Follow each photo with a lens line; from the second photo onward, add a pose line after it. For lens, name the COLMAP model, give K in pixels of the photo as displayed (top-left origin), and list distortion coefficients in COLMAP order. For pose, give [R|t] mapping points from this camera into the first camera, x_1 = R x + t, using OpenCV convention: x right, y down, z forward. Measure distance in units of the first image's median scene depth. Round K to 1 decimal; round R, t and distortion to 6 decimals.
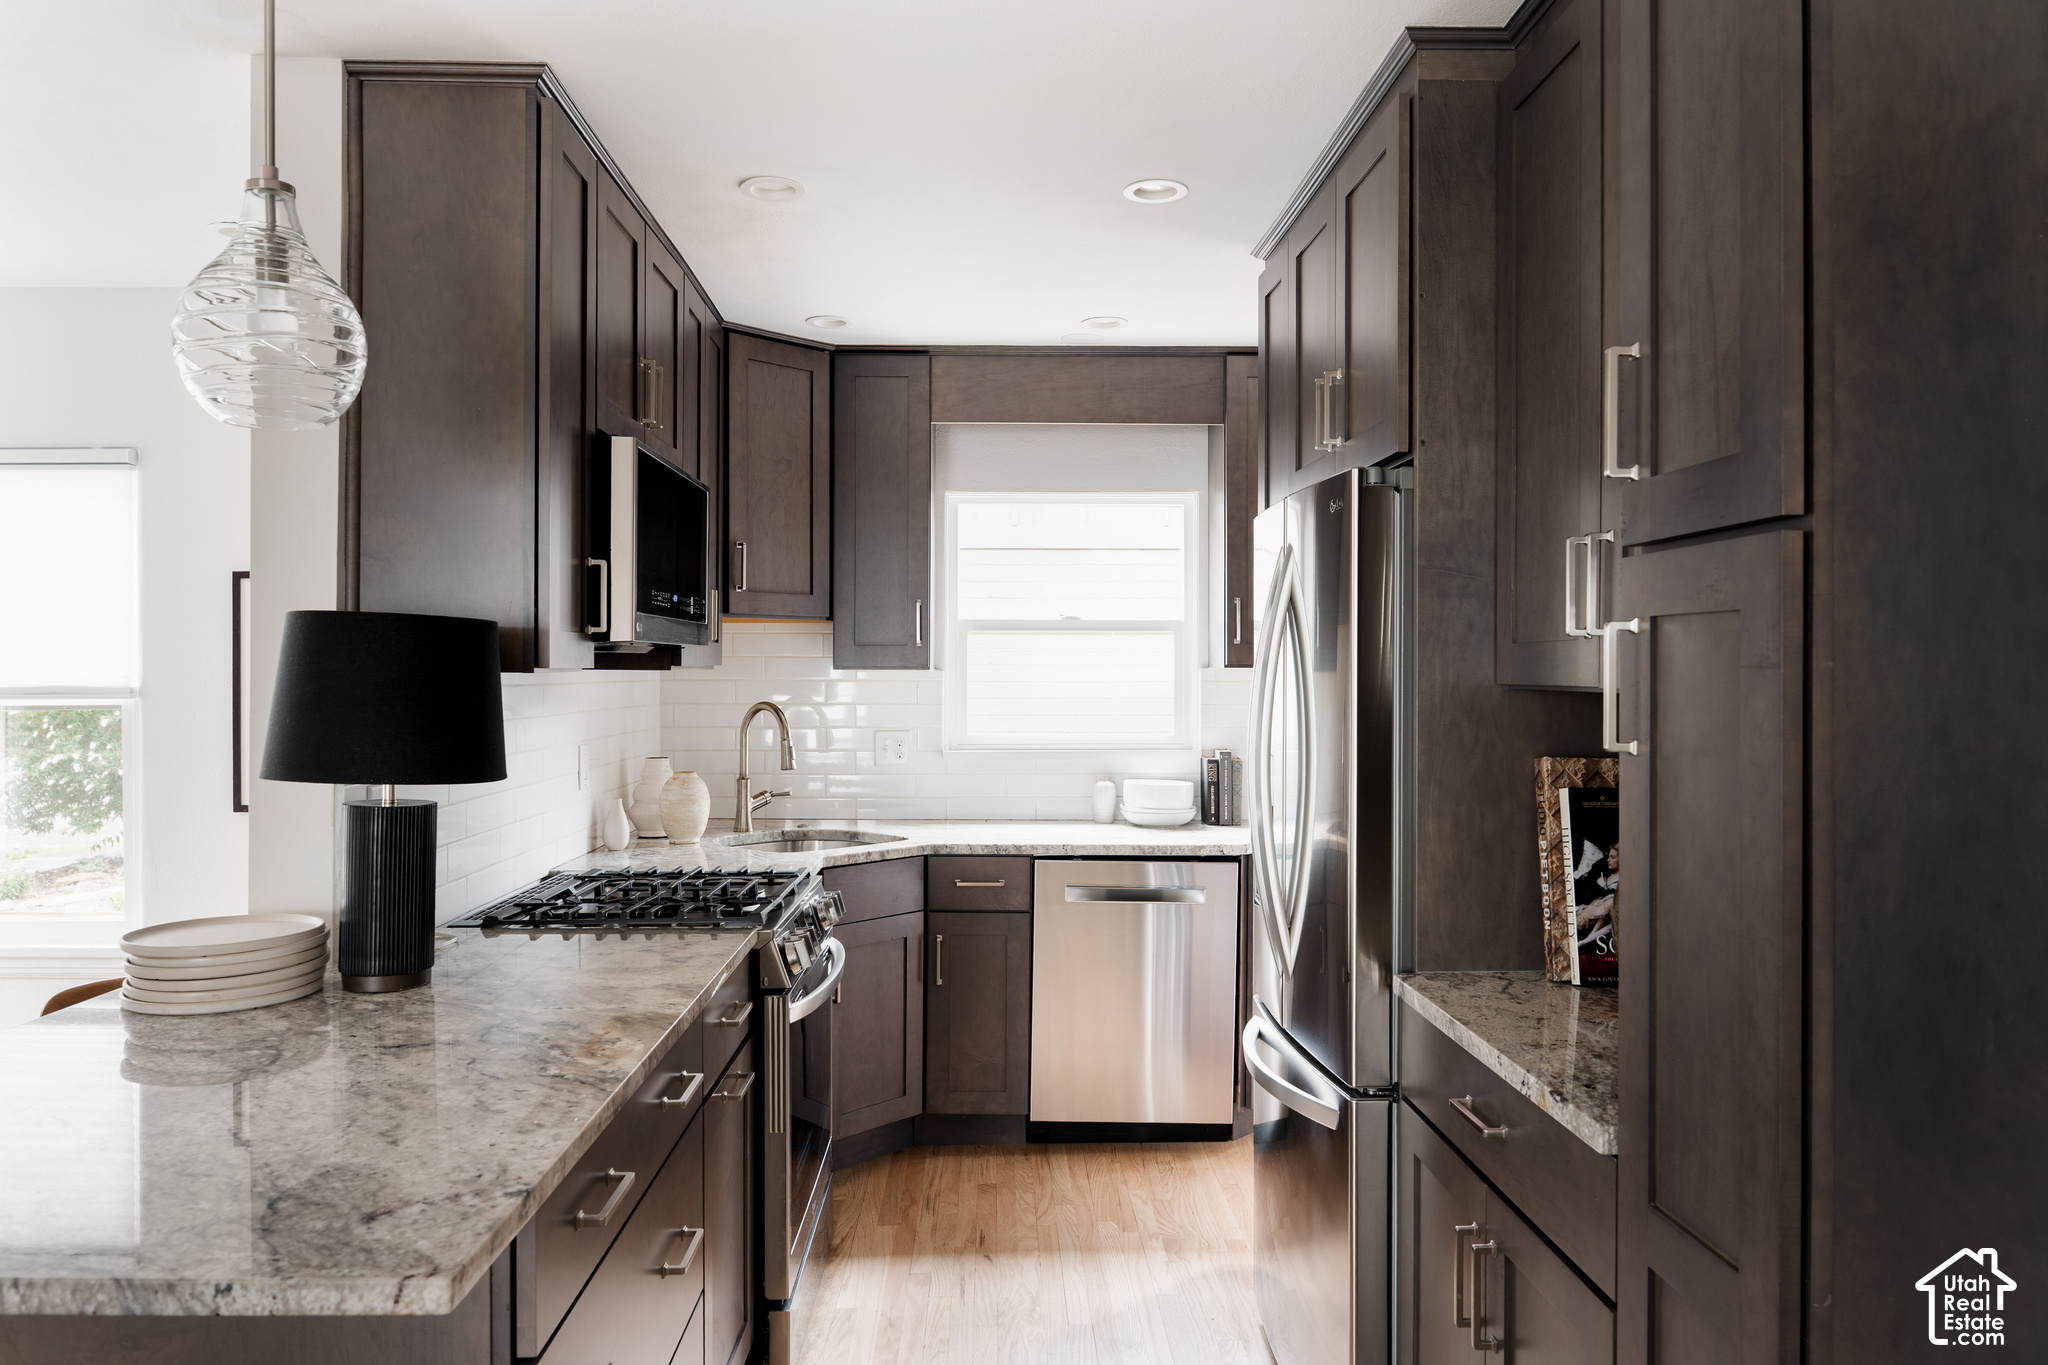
lens RADIAL K [[1380.2, 0, 1025.8], [0, 1380.2, 679.3], [0, 0, 1]] dist [-0.024008, -0.001550]
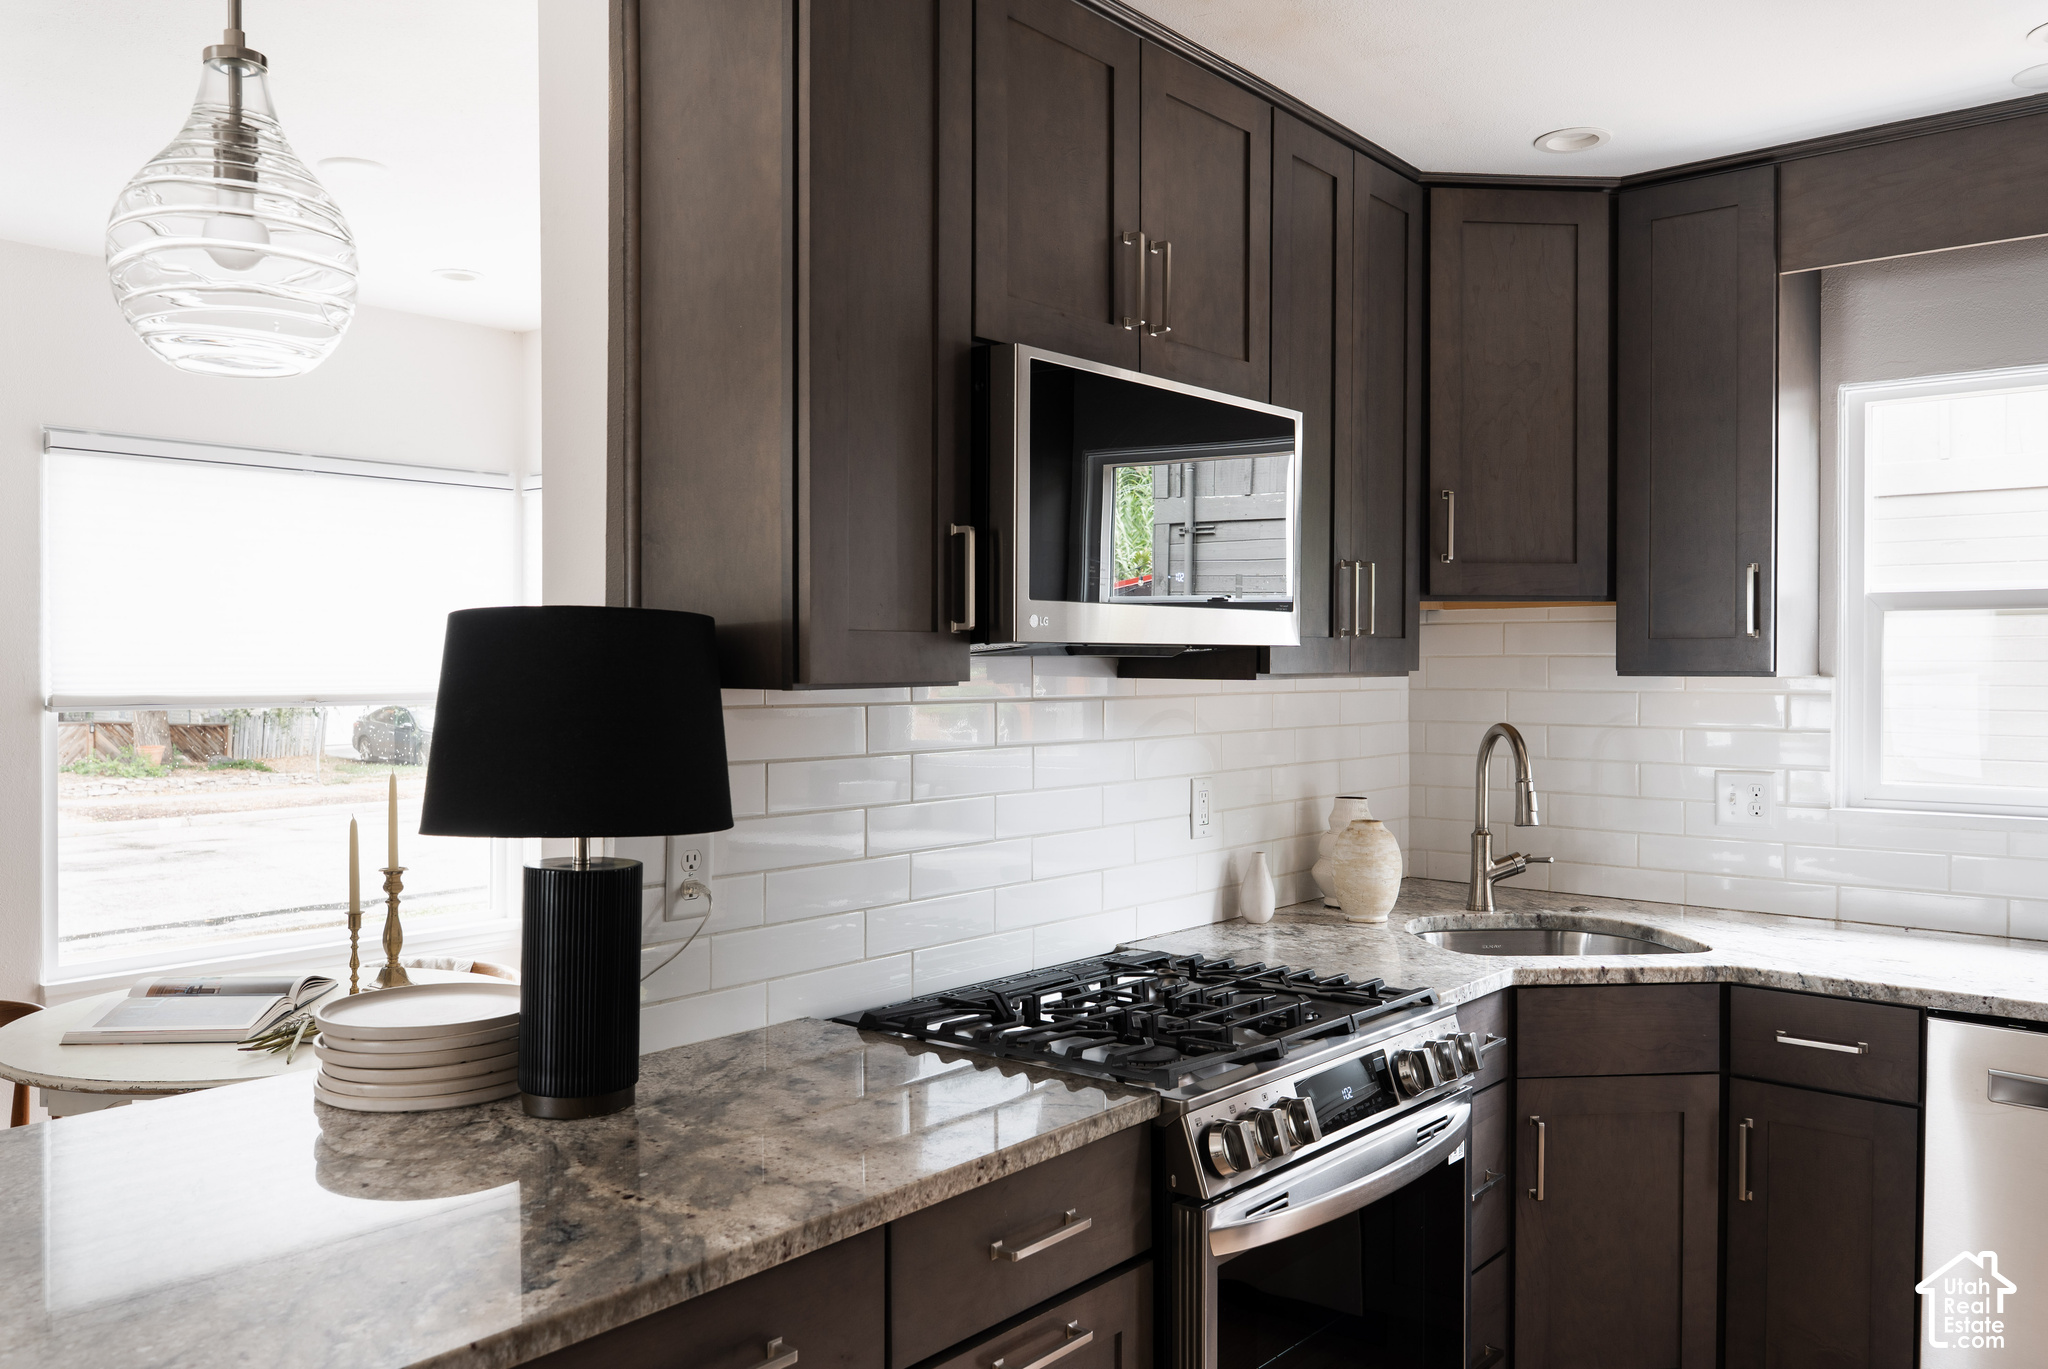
lens RADIAL K [[1561.6, 0, 1022.5], [0, 1561.6, 674.1], [0, 0, 1]] dist [0.000347, -0.008663]
pose [[0.747300, 0.002436, -0.664482, 0.153506], [-0.003342, 0.999994, -0.000093, -0.007438], [0.664478, 0.002290, 0.747304, 0.279947]]
